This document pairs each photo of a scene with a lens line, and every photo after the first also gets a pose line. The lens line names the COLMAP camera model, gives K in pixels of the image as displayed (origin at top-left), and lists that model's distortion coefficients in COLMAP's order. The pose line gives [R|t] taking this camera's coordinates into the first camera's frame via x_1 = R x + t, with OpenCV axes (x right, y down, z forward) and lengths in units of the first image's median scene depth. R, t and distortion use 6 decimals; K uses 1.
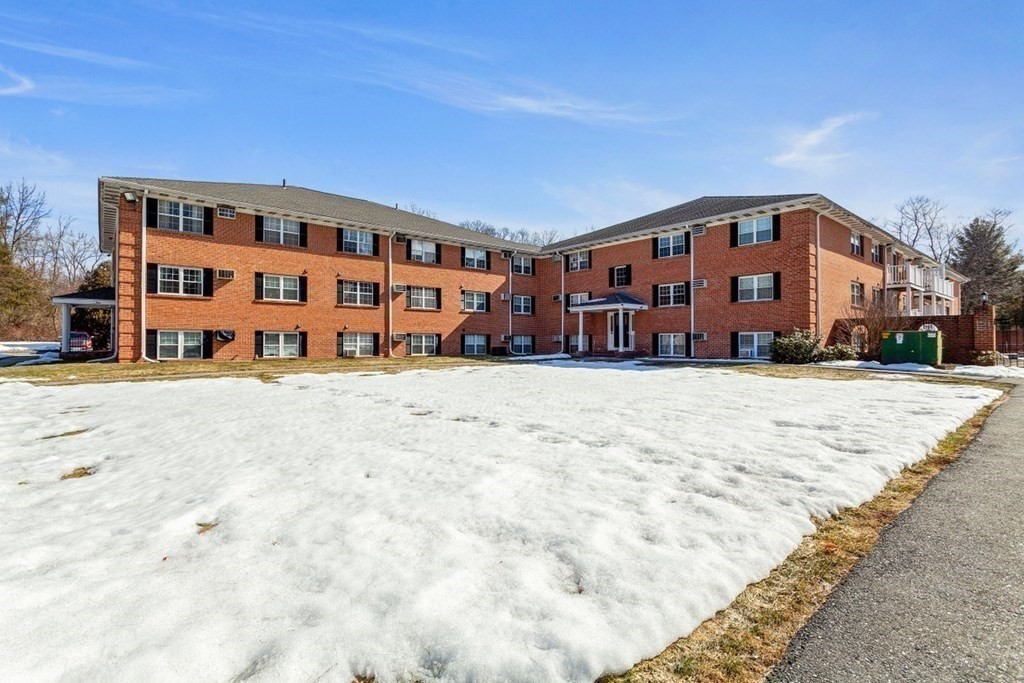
lens RADIAL K [[489.6, 0, 510.1], [0, 489.6, 340.1], [0, 0, 1]] dist [0.007908, 0.000138]
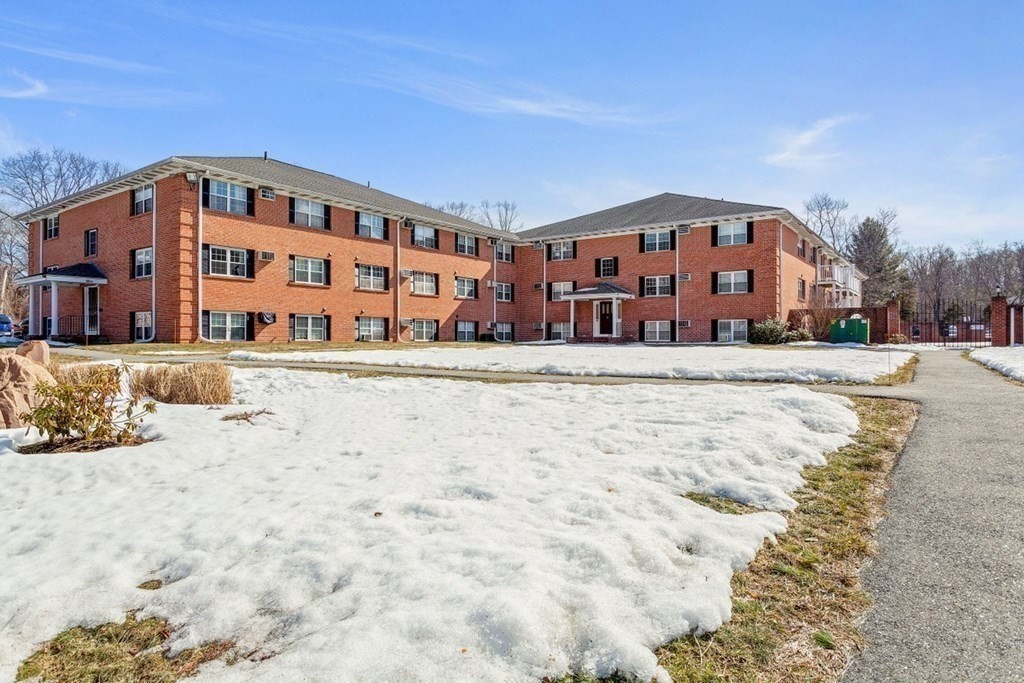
lens RADIAL K [[611.3, 0, 512.0], [0, 611.3, 341.5], [0, 0, 1]] dist [-0.003366, -0.001070]
pose [[0.970800, 0.000629, 0.239888, -0.326504], [-0.002834, 0.999957, 0.008849, 0.021972], [-0.239872, -0.009270, 0.970760, -0.267797]]
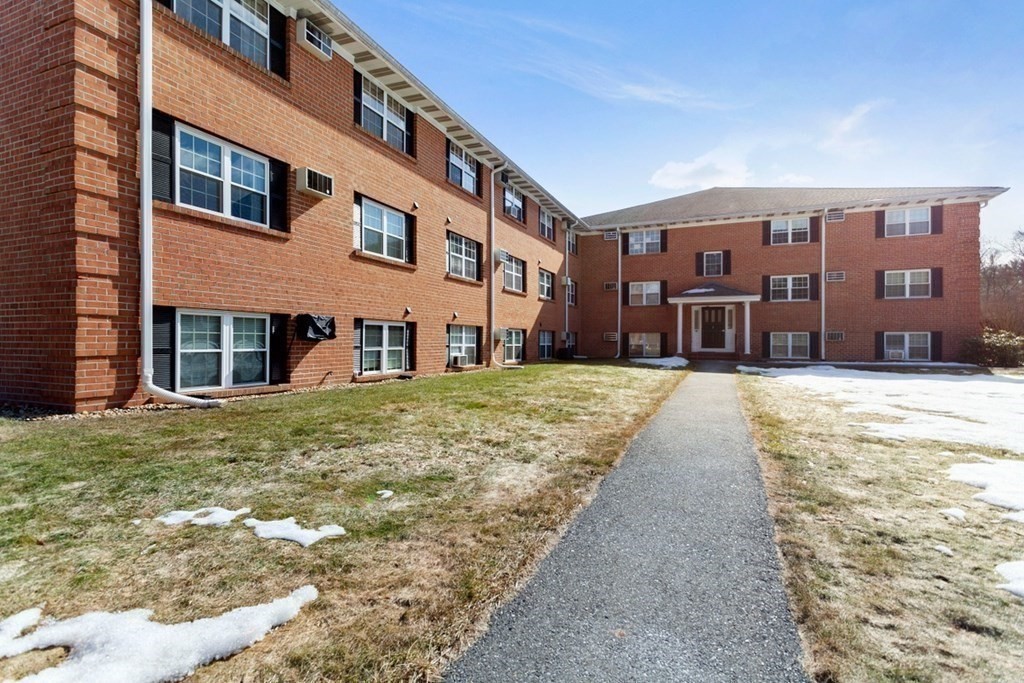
lens RADIAL K [[489.6, 0, 510.1], [0, 489.6, 340.1], [0, 0, 1]] dist [0.007908, 0.000138]
pose [[0.893621, 0.003060, 0.448812, -0.513388], [-0.005622, 0.999975, 0.004377, -0.000993], [-0.448787, -0.006435, 0.893616, 0.451346]]
